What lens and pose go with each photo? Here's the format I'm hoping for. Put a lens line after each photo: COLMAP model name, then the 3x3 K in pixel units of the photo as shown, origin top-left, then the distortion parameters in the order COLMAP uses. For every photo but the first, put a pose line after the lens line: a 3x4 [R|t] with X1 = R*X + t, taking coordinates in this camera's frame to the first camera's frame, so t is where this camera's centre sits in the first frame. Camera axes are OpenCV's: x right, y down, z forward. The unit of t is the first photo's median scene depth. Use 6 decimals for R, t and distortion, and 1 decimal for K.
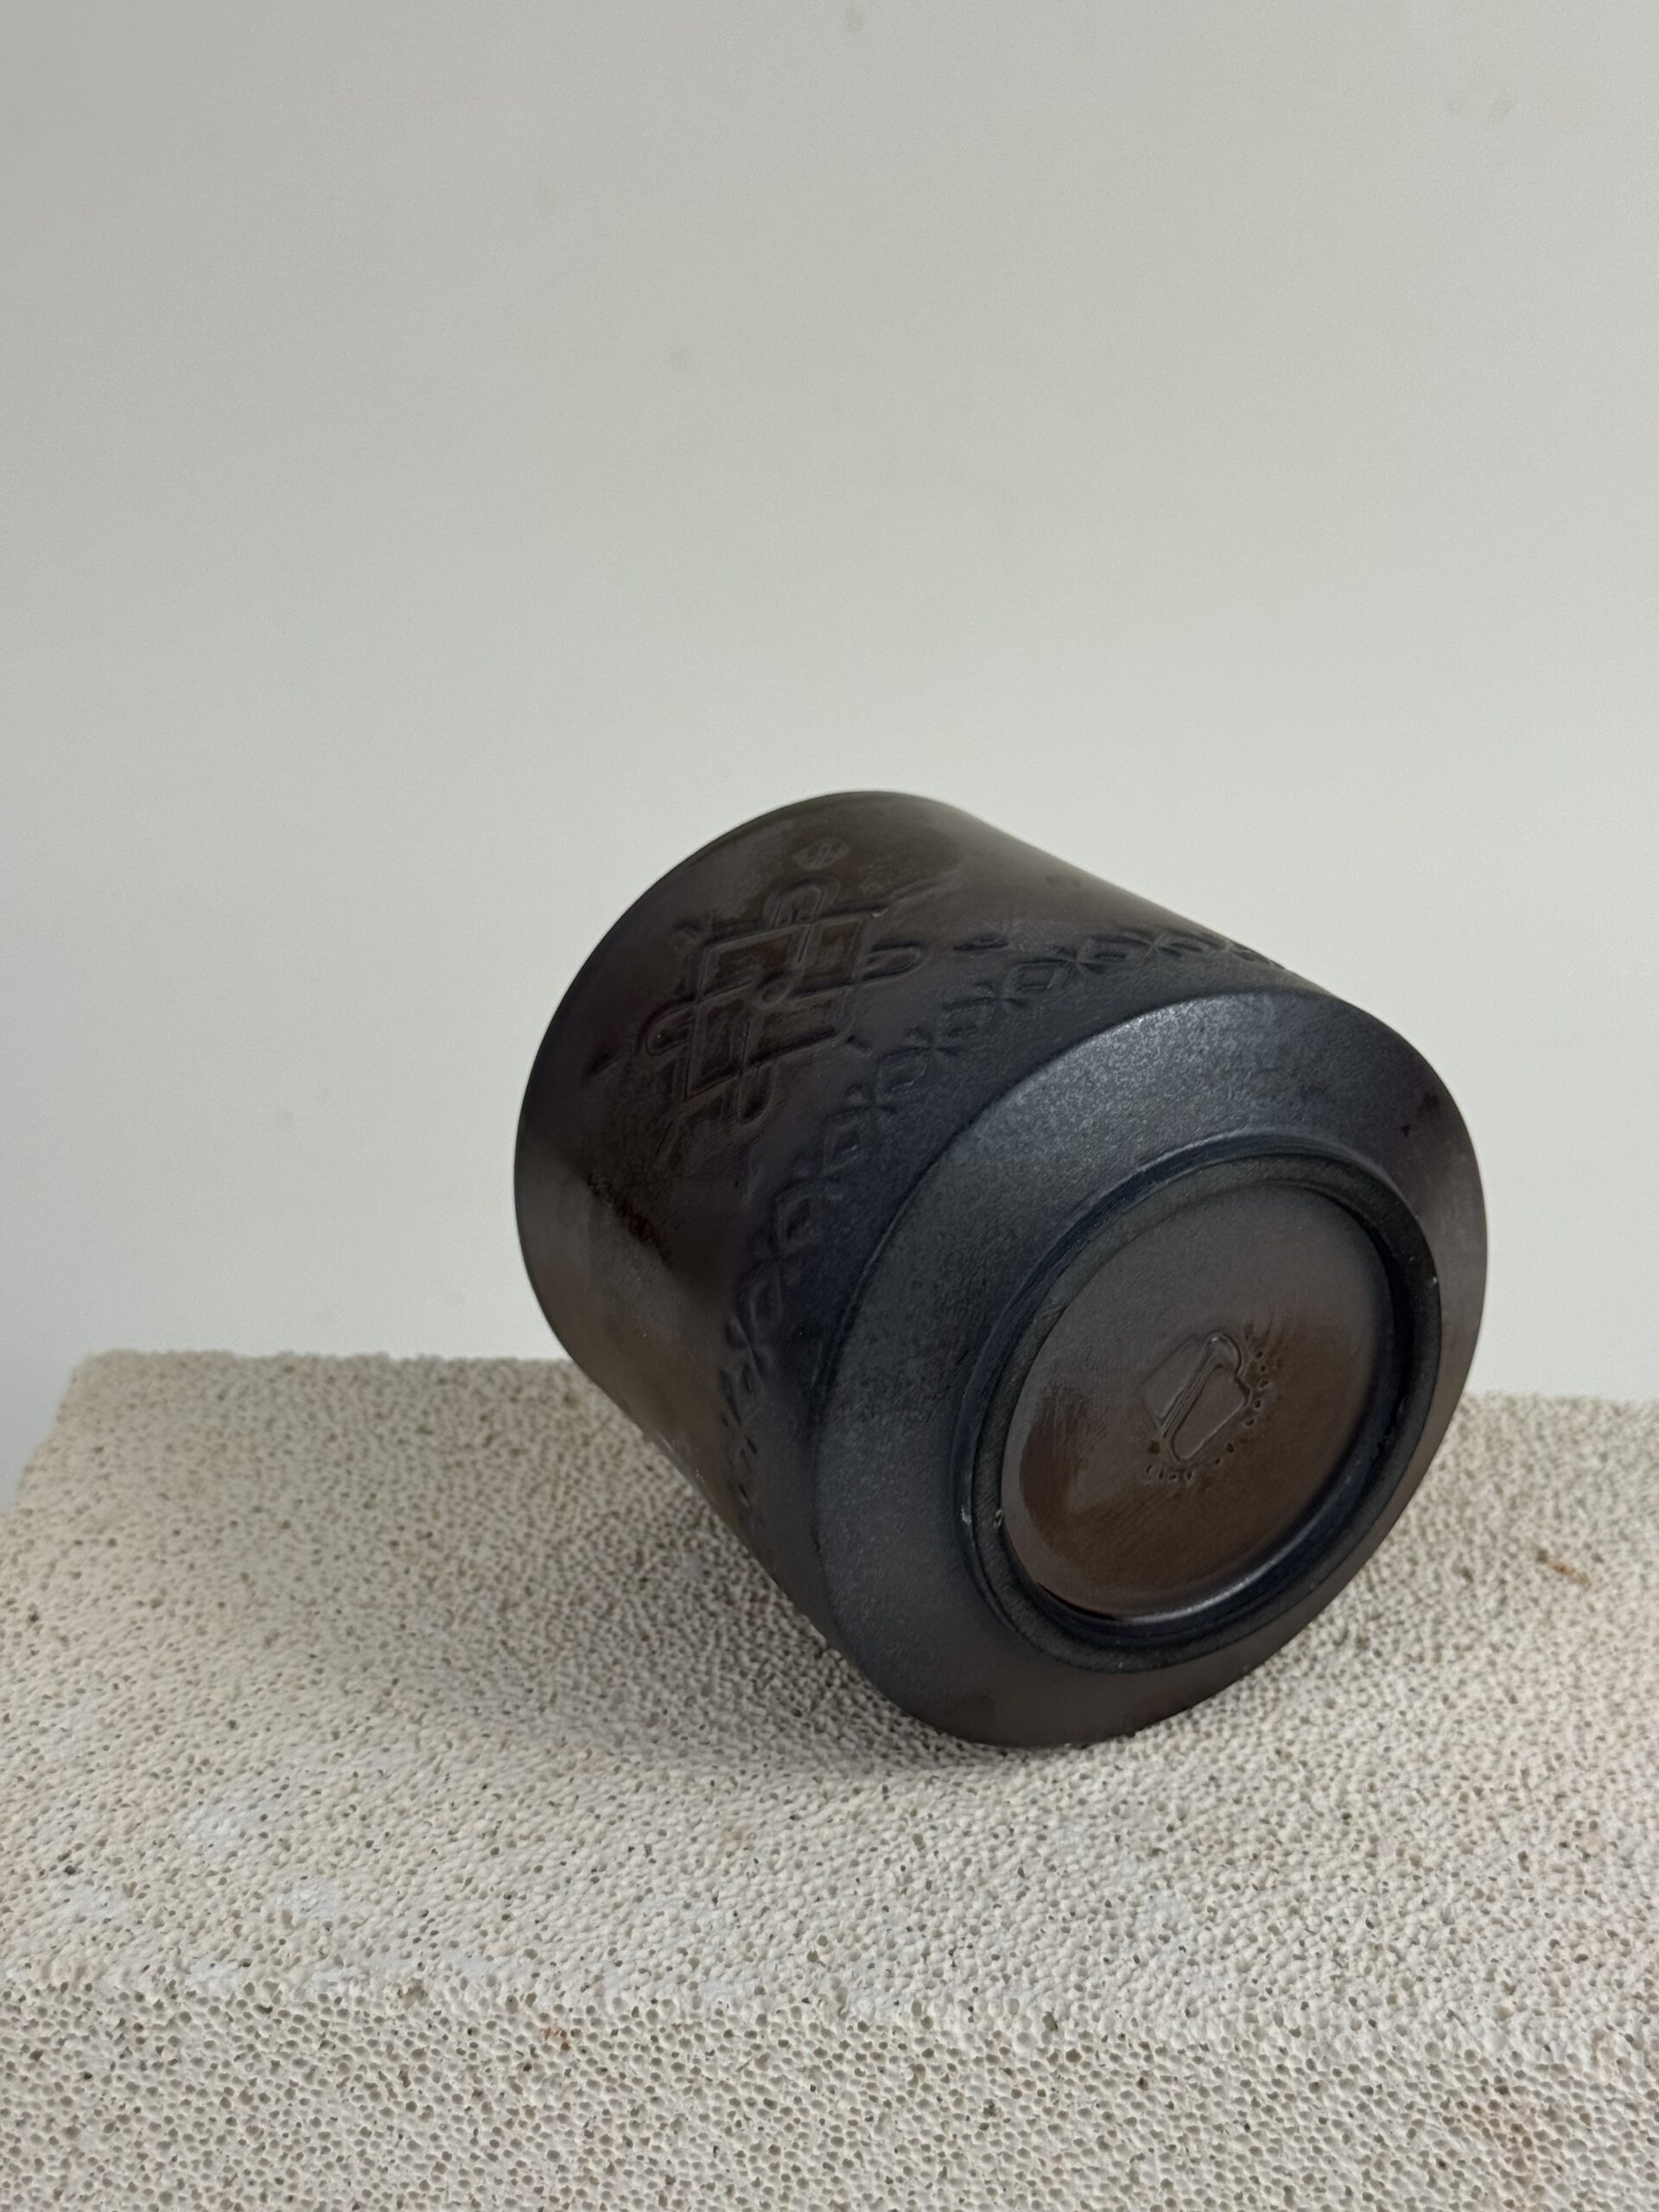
lens RADIAL K [[3258.8, 0, 841.4], [0, 3258.8, 1086.1], [0, 0, 1]] dist [0.041749, 0.000000]
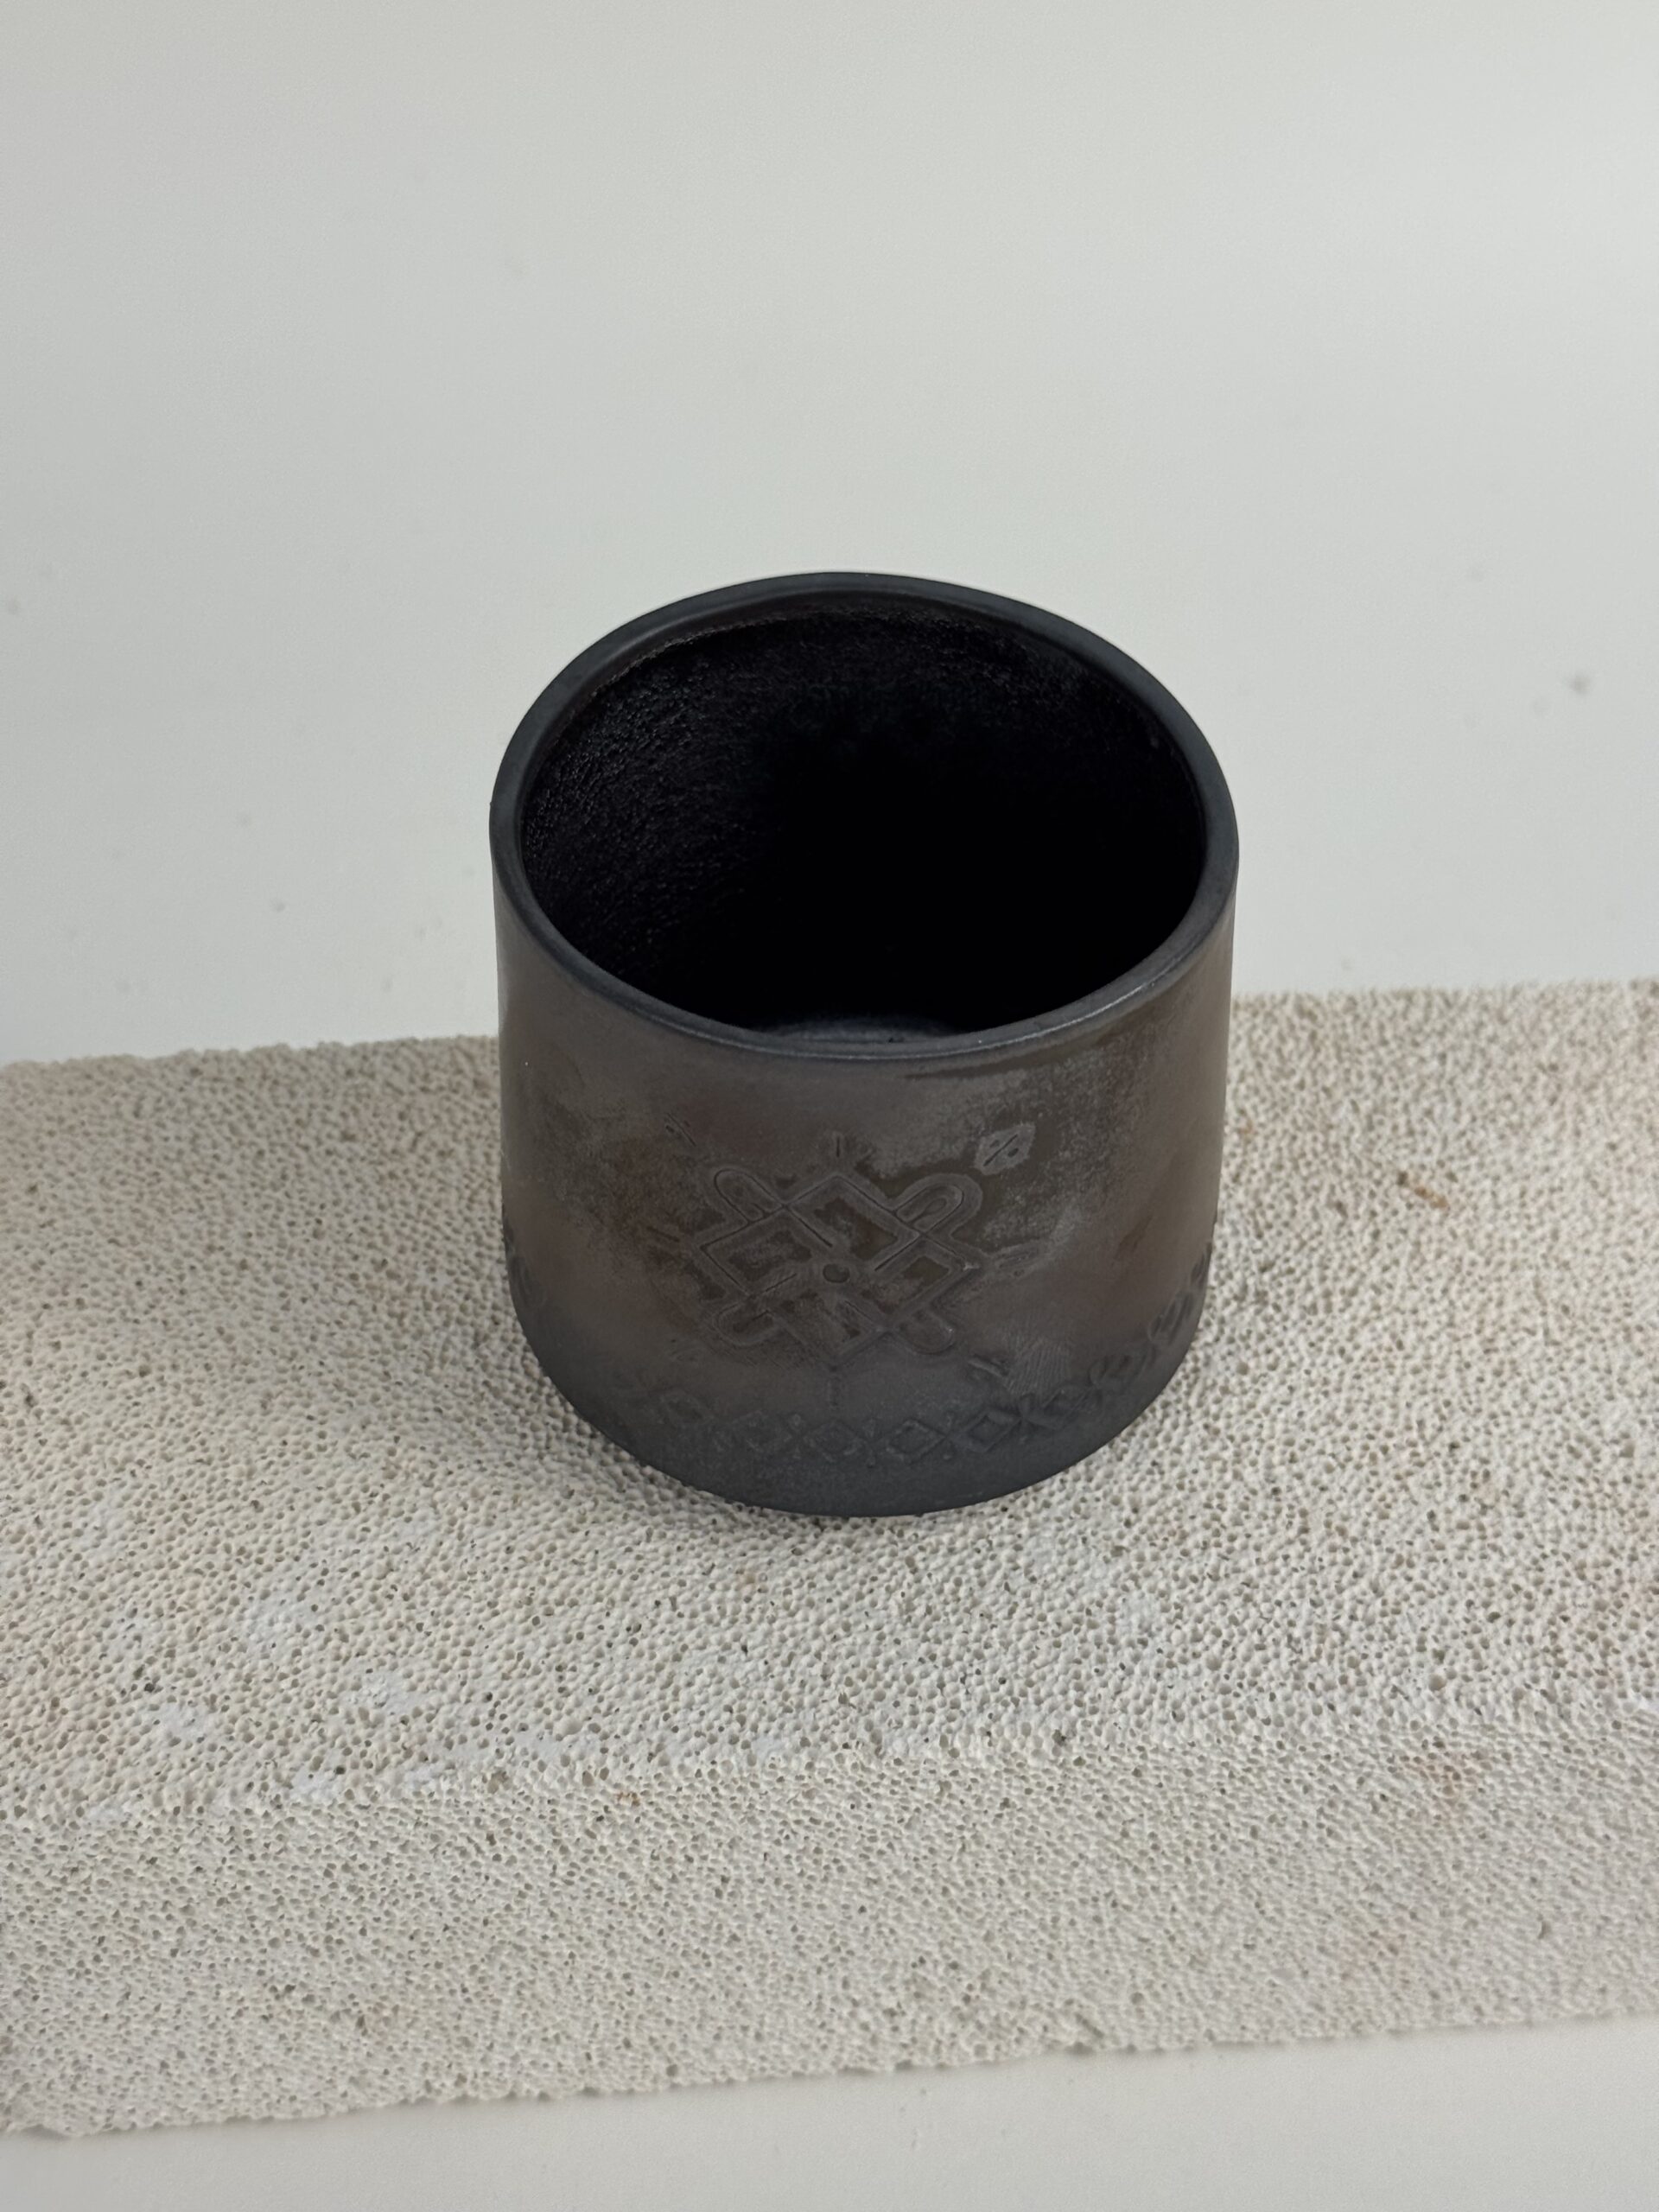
lens RADIAL K [[3258.8, 0, 838.5], [0, 3258.8, 1068.4], [0, 0, 1]] dist [0.041749, 0.000000]
pose [[0.986371, -0.097617, 0.132450, -0.139020], [0.052368, 0.949385, 0.309720, -0.291456], [-0.155980, -0.298563, 0.941558, 0.003055]]
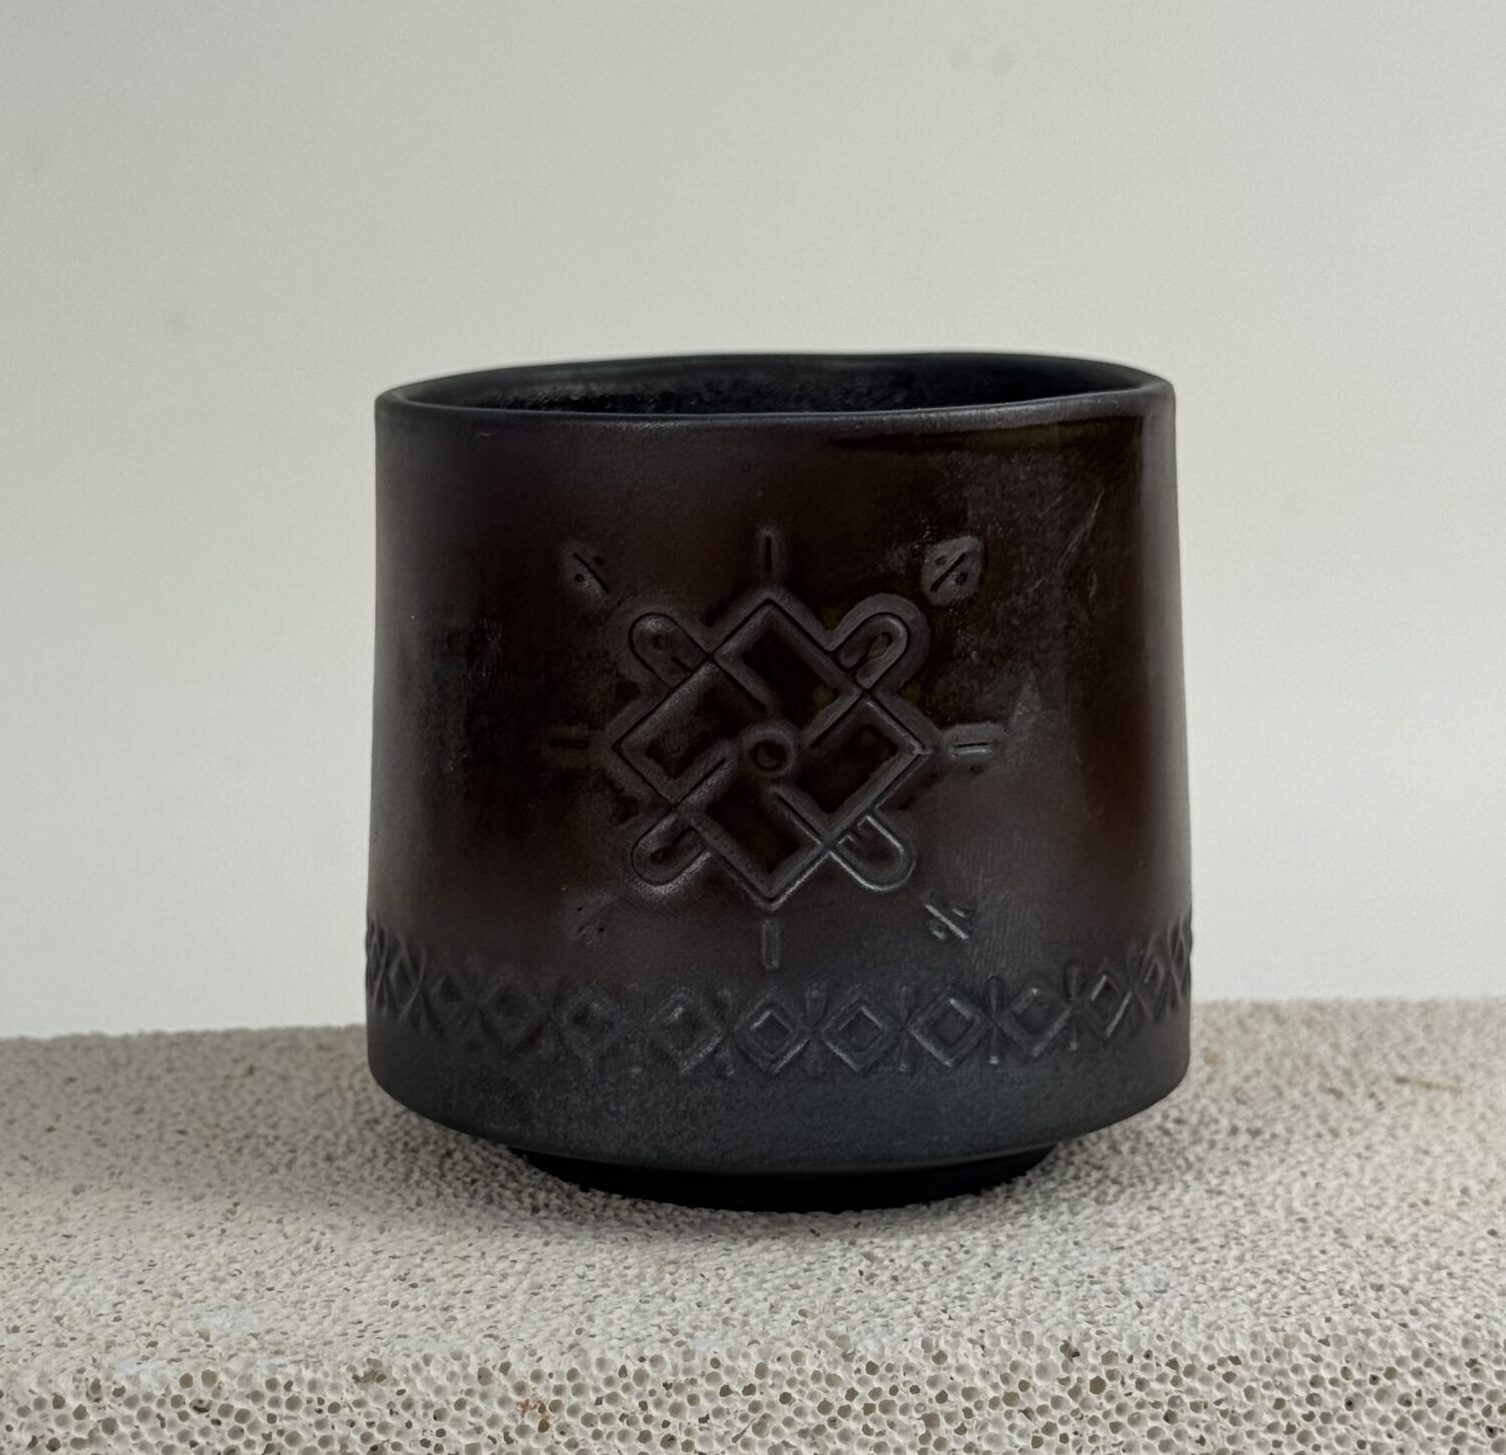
lens RADIAL K [[3777.2, 0, 641.7], [0, 3777.2, 774.5], [0, 0, 1]] dist [0.056760, 0.000000]
pose [[0.982538, -0.031272, 0.183417, -0.241018], [0.079570, 0.961708, -0.262273, 0.394020], [-0.168192, 0.272288, 0.947402, -0.033397]]
